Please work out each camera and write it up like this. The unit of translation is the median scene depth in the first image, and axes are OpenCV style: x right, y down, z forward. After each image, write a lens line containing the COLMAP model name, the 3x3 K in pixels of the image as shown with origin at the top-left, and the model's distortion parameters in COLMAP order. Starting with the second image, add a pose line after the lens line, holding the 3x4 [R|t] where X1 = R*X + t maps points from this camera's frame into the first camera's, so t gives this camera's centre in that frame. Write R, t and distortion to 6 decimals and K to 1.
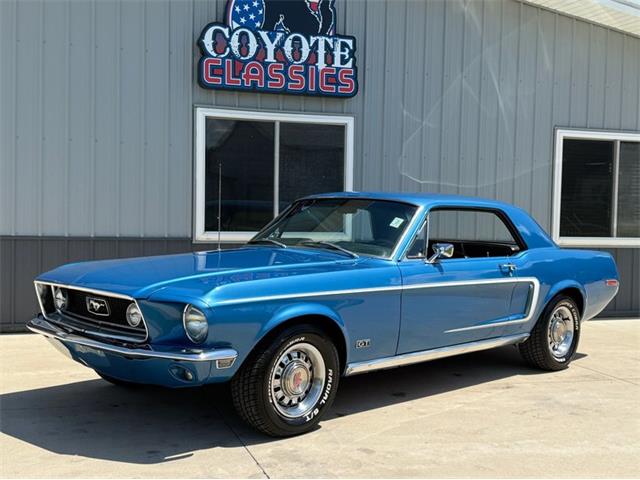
lens RADIAL K [[723.2, 0, 322.2], [0, 723.2, 236.3], [0, 0, 1]] dist [0.065377, 0.000000]
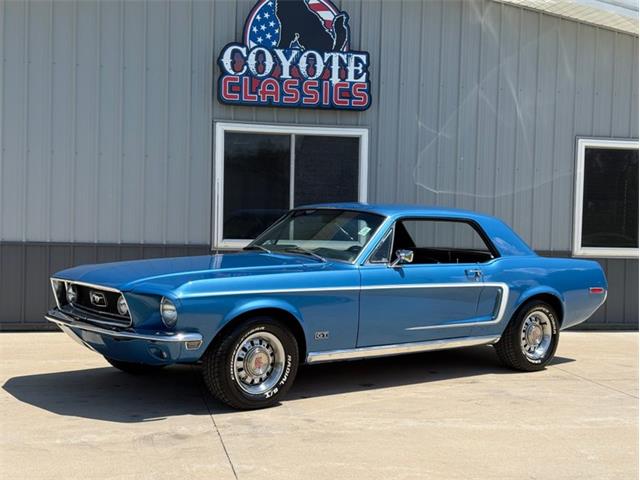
lens RADIAL K [[804.1, 0, 321.2], [0, 804.1, 236.0], [0, 0, 1]] dist [0.069155, 0.000000]
pose [[0.994831, 0.005785, -0.101384, 0.099513], [-0.007100, 0.999895, -0.012623, 0.002717], [0.101301, 0.013278, 0.994767, -0.153469]]
